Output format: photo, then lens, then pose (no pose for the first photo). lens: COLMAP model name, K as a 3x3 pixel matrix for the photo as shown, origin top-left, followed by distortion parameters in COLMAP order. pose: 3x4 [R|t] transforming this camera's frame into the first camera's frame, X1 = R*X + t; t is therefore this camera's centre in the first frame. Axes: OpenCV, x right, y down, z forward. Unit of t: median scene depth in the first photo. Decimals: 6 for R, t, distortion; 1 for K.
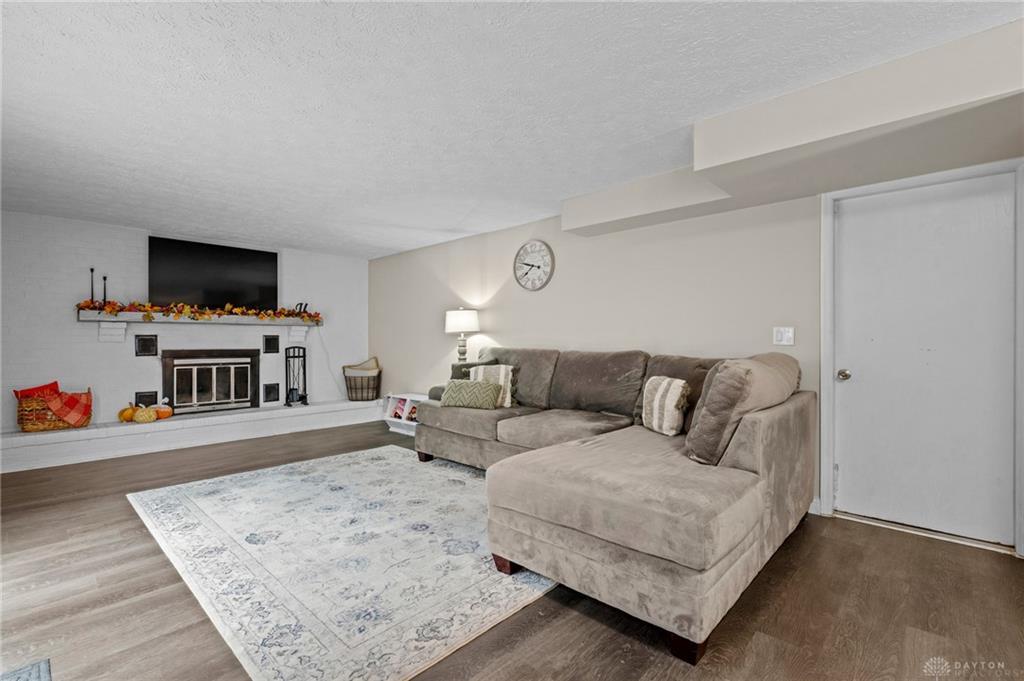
lens RADIAL K [[462.9, 0, 506.1], [0, 462.9, 335.3], [0, 0, 1]] dist [-0.000516, 0.000387]
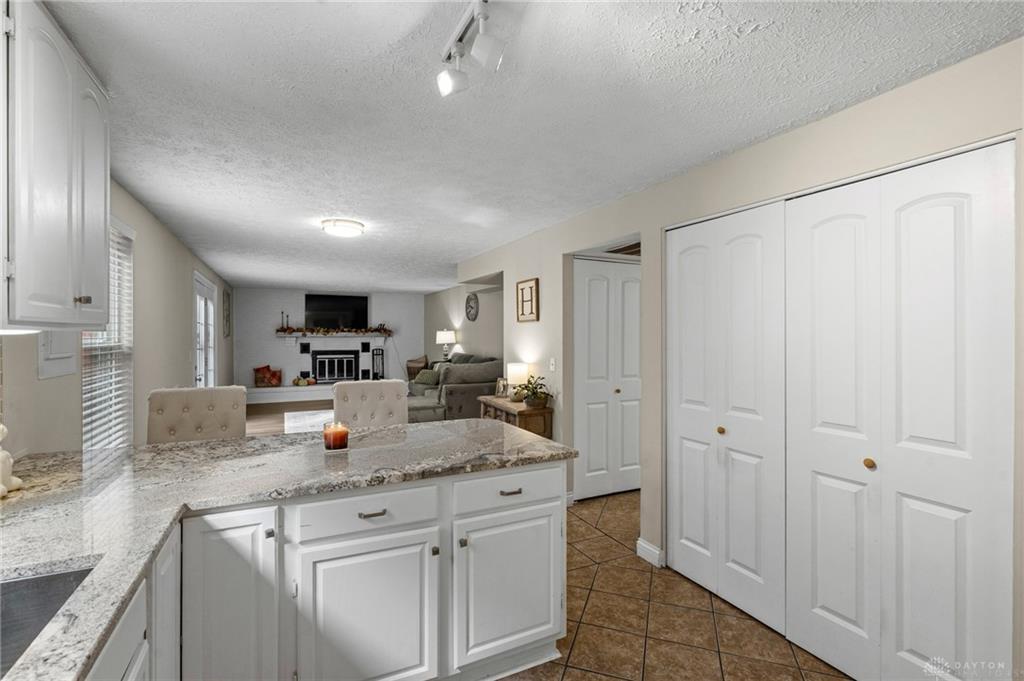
lens RADIAL K [[462.9, 0, 506.1], [0, 462.9, 335.3], [0, 0, 1]] dist [-0.000516, 0.000387]
pose [[0.934537, 0.004357, -0.355839, 0.733908], [0.001103, 0.999885, 0.015140, -0.062146], [0.355864, -0.014541, 0.934425, -0.551952]]
